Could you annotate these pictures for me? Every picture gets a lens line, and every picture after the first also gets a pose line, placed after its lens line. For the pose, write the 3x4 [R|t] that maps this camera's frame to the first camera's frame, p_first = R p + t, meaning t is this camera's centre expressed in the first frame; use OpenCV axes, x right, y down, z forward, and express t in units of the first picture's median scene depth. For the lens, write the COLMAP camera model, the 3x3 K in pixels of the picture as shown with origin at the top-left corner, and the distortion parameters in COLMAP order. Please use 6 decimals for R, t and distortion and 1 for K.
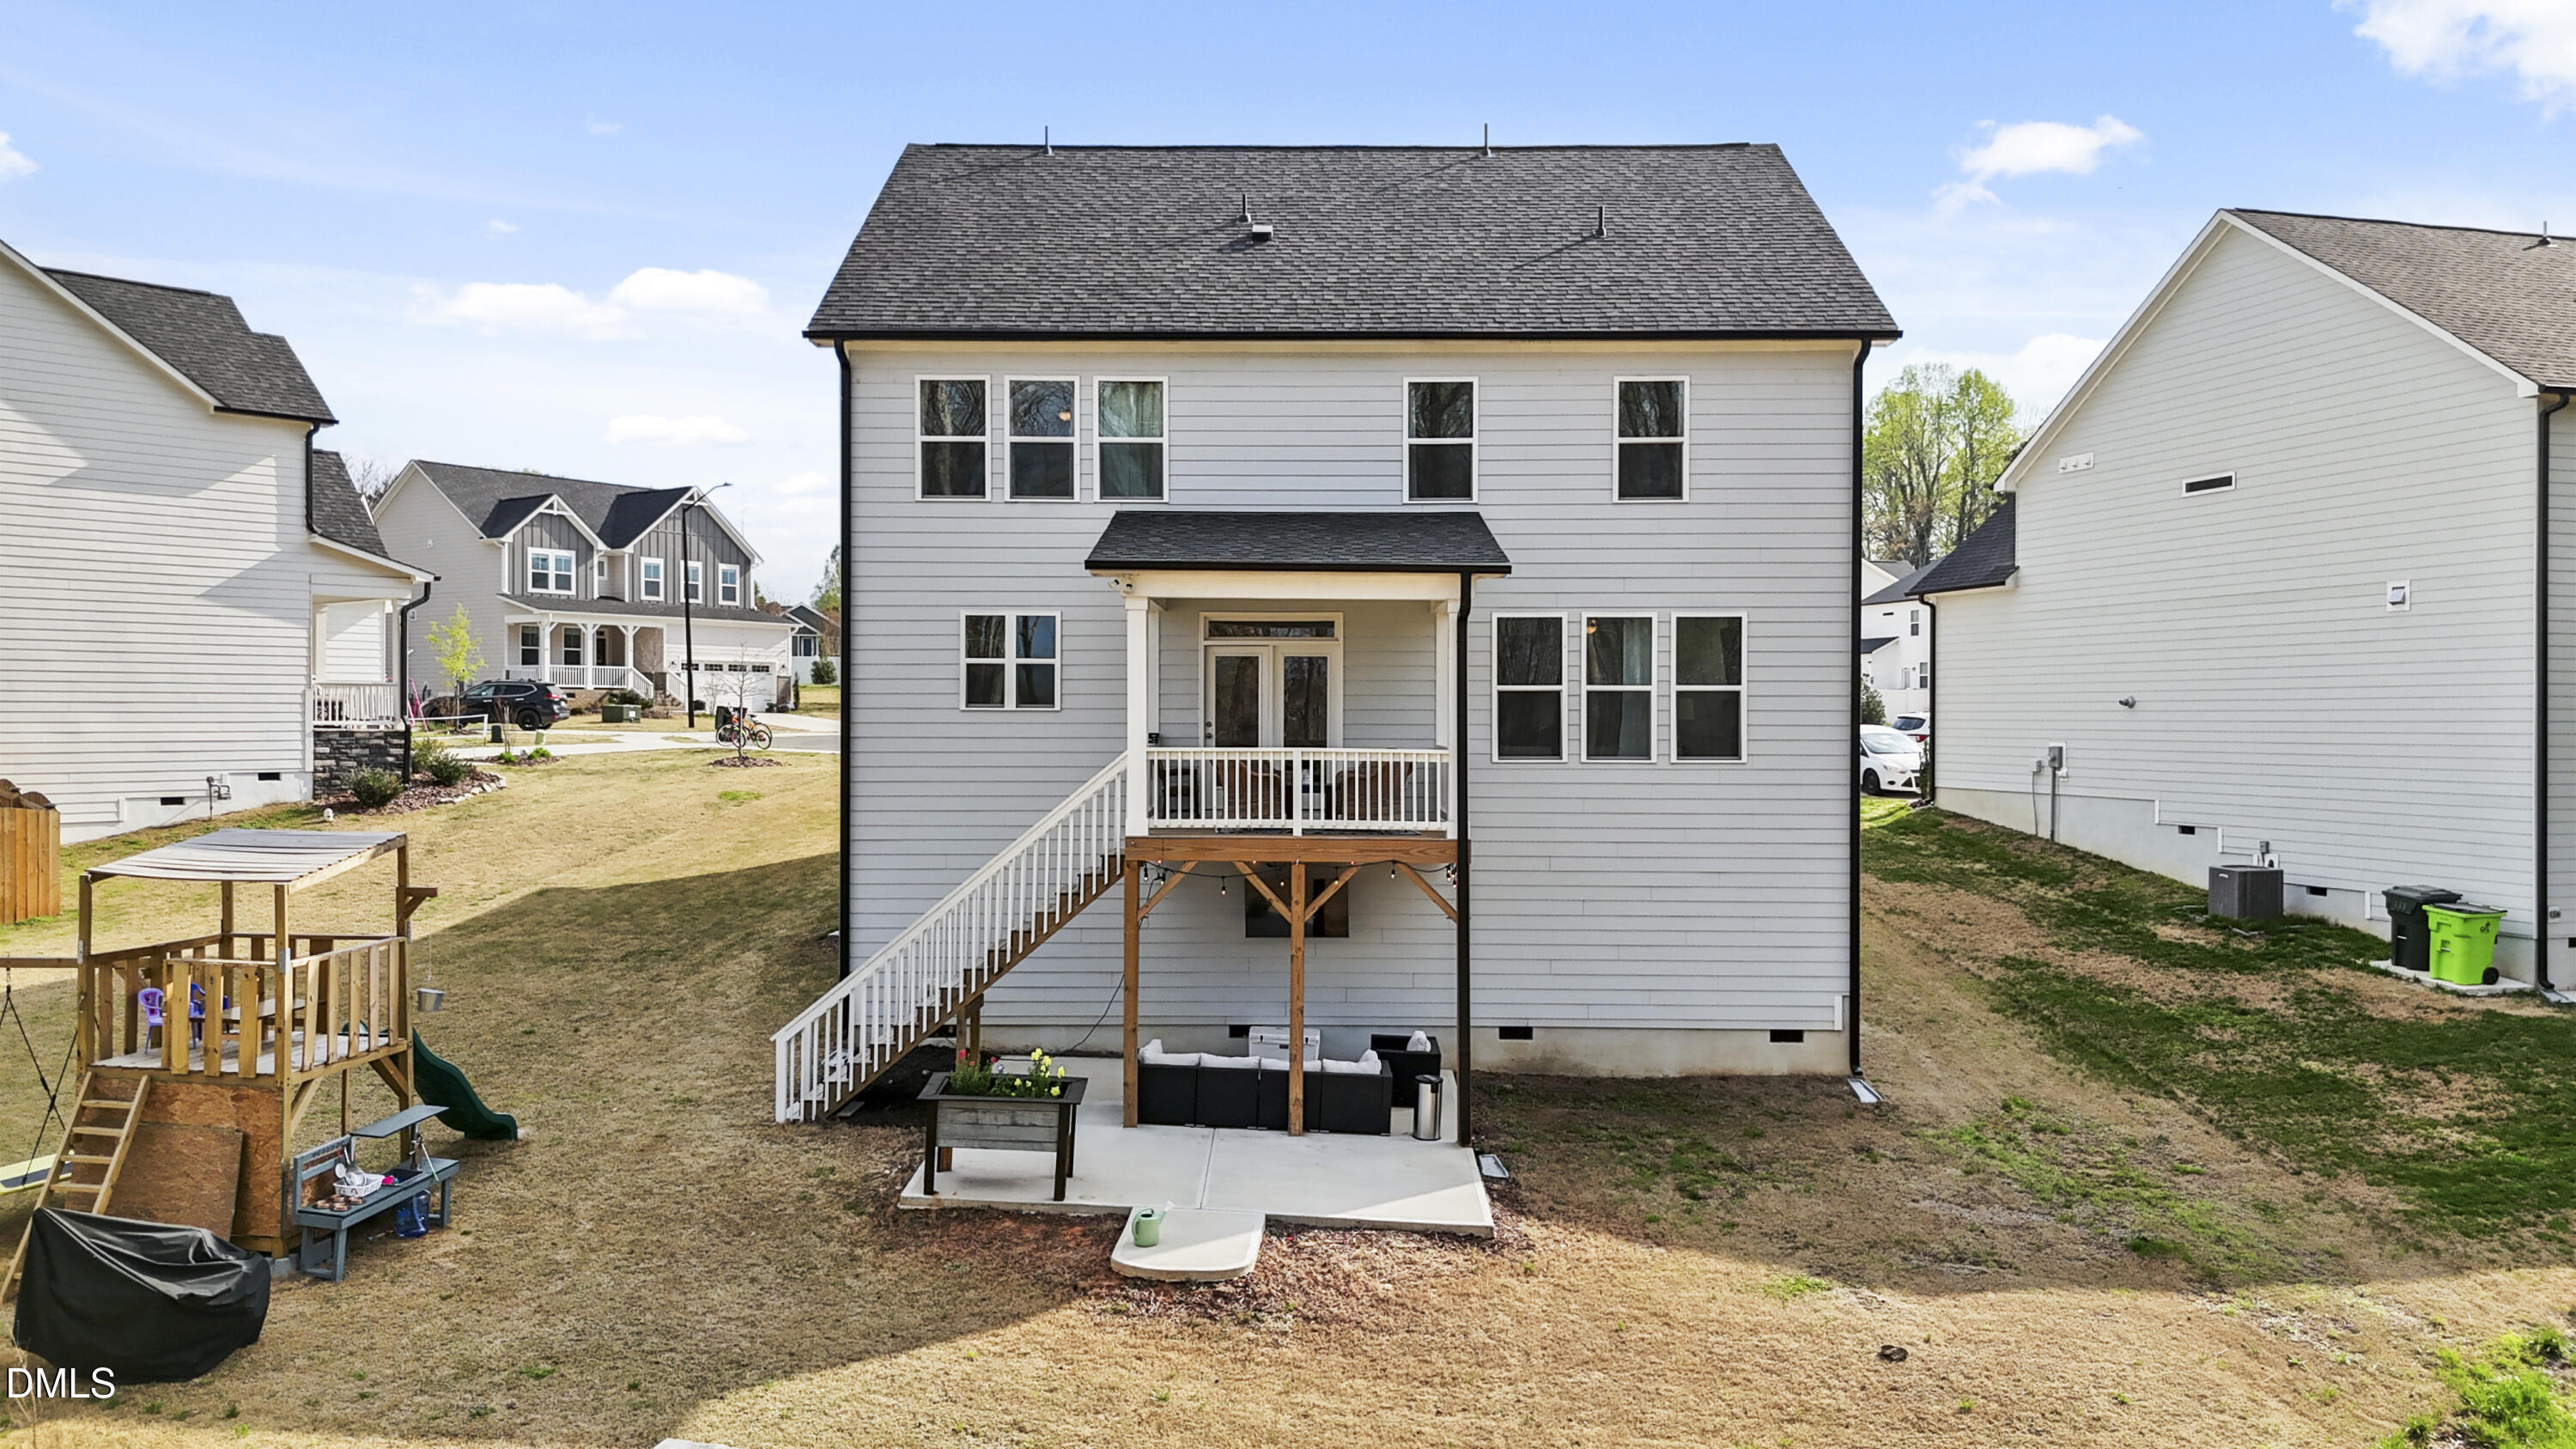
lens RADIAL K [[1917.7, 0, 1288.8], [0, 1917.7, 710.0], [0, 0, 1]] dist [0.089040, -0.129222]
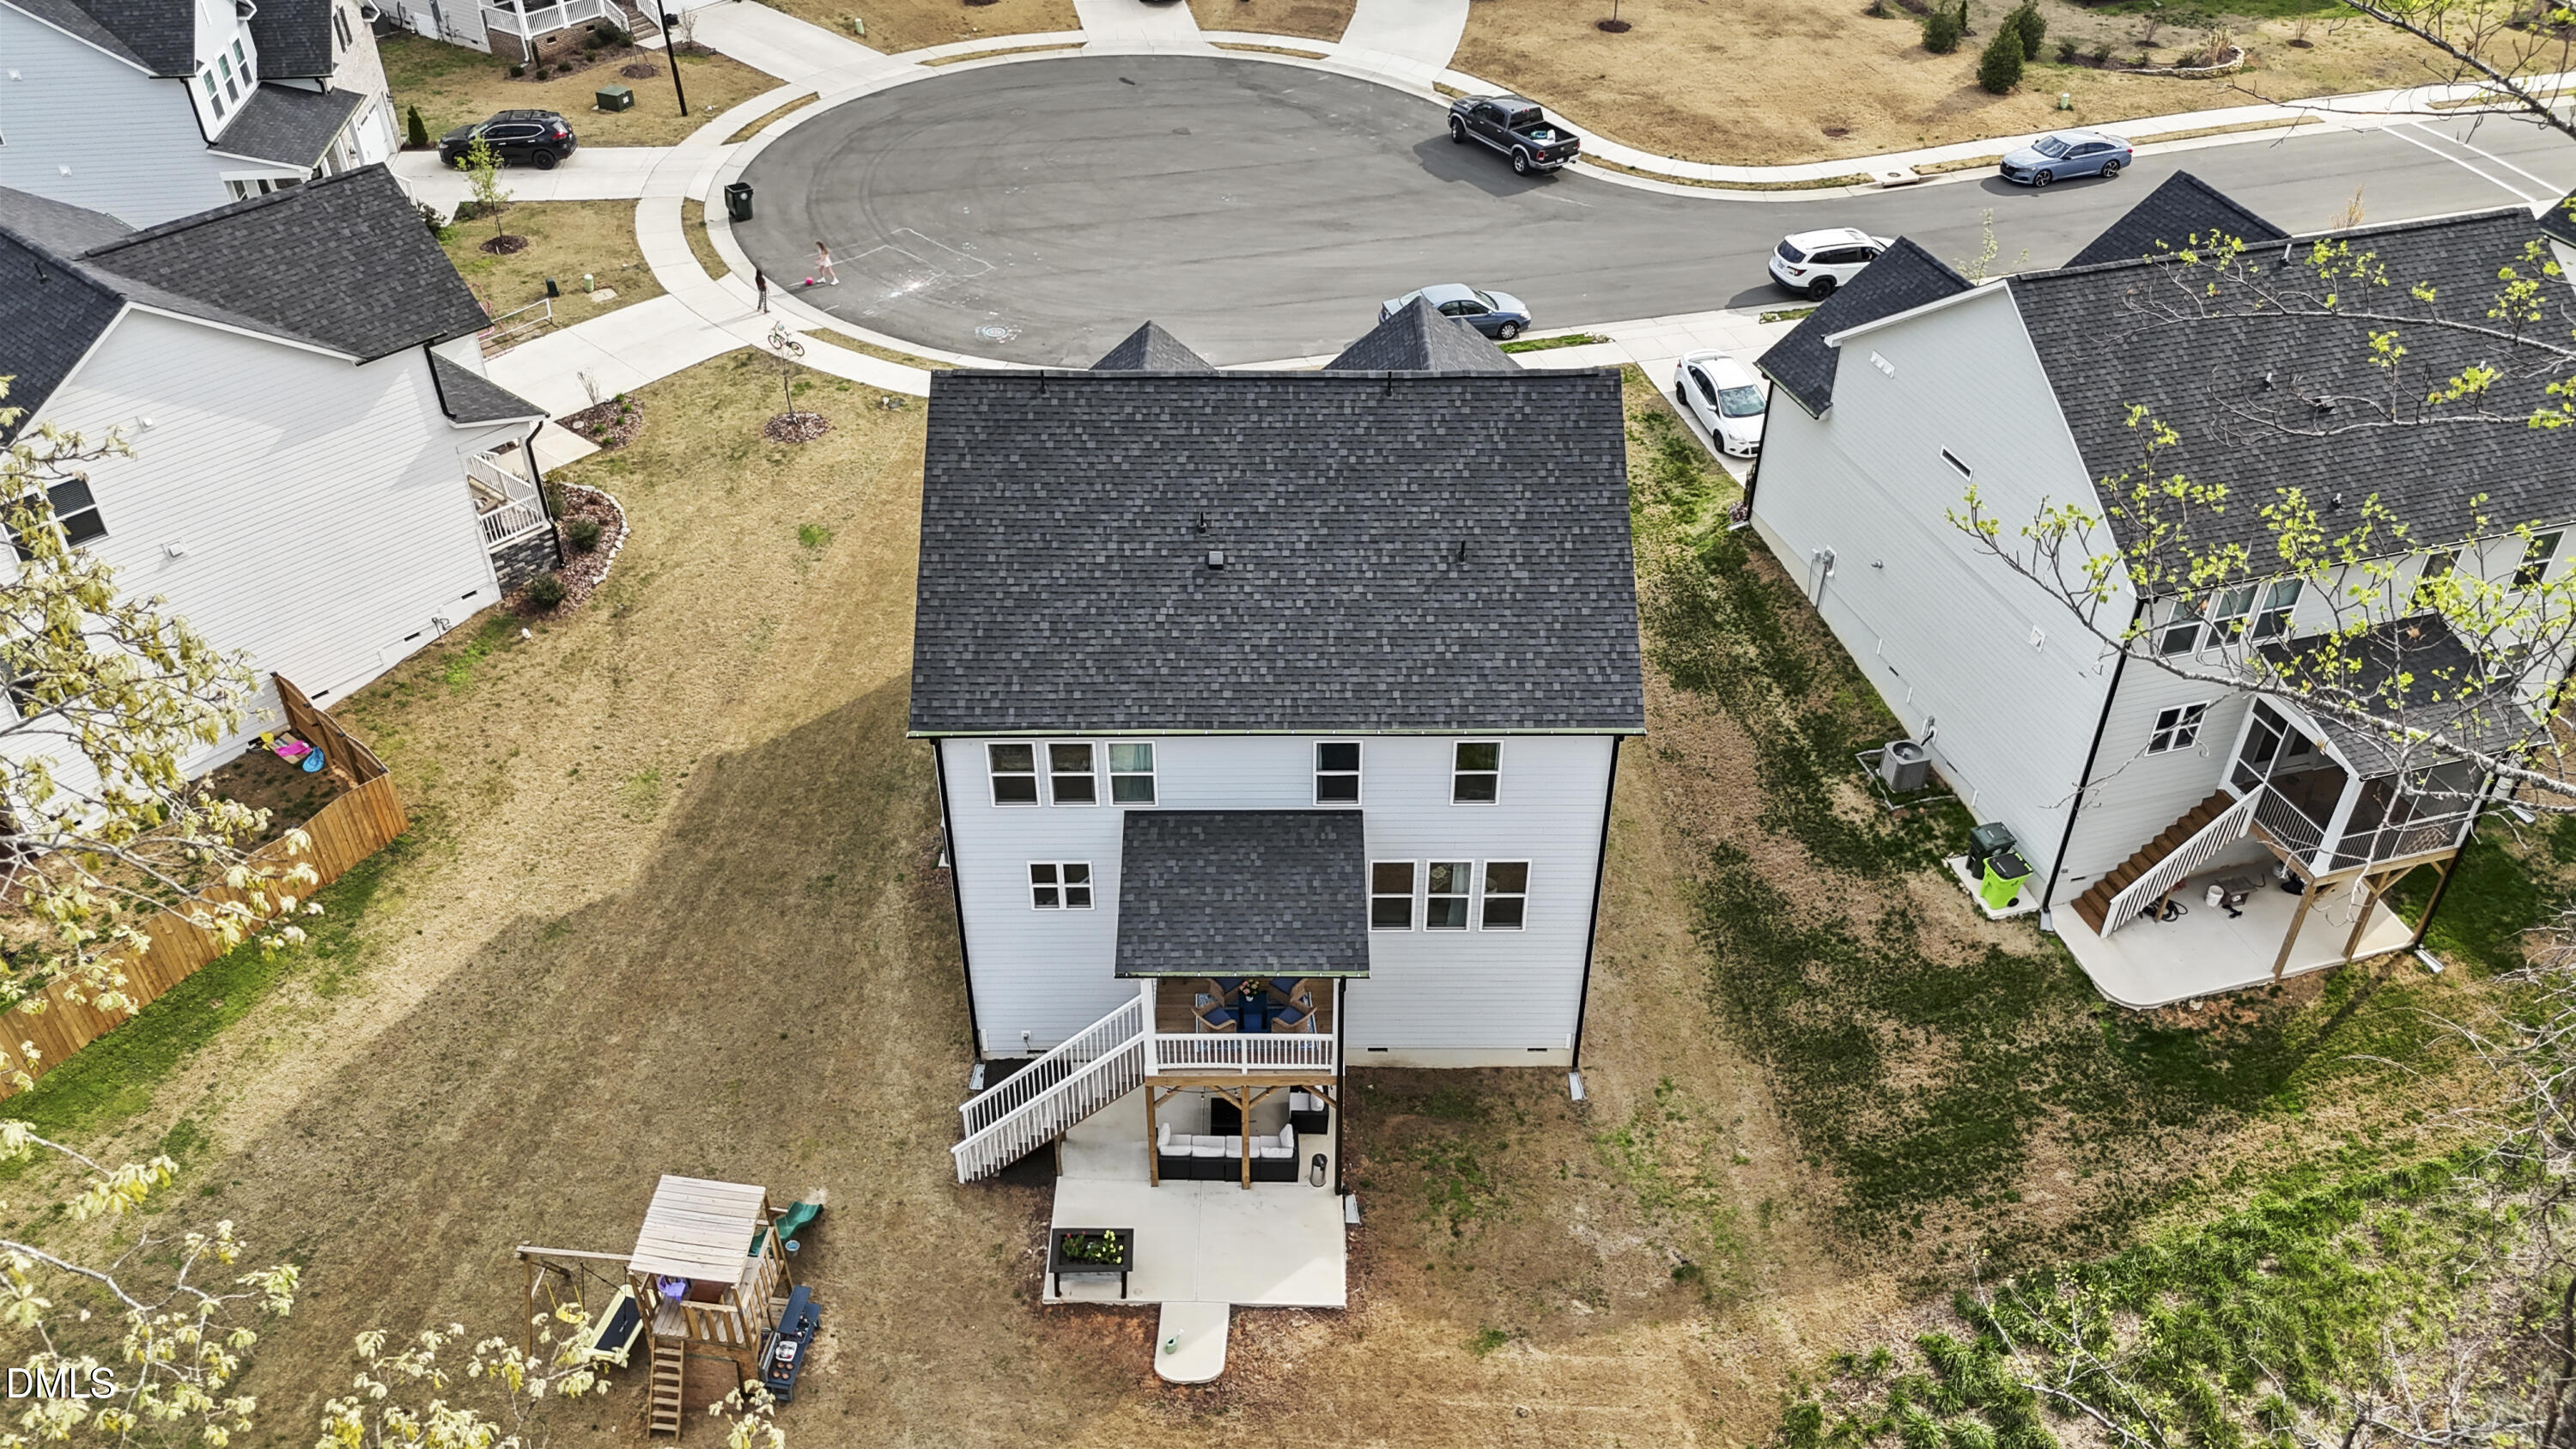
lens RADIAL K [[1917.7, 0, 1288.8], [0, 1917.7, 710.0], [0, 0, 1]] dist [0.089040, -0.129222]
pose [[0.999888, -0.008897, 0.012015, 0.022940], [0.000224, 0.812495, 0.582968, -1.055720], [-0.014949, -0.582900, 0.812406, -0.191757]]
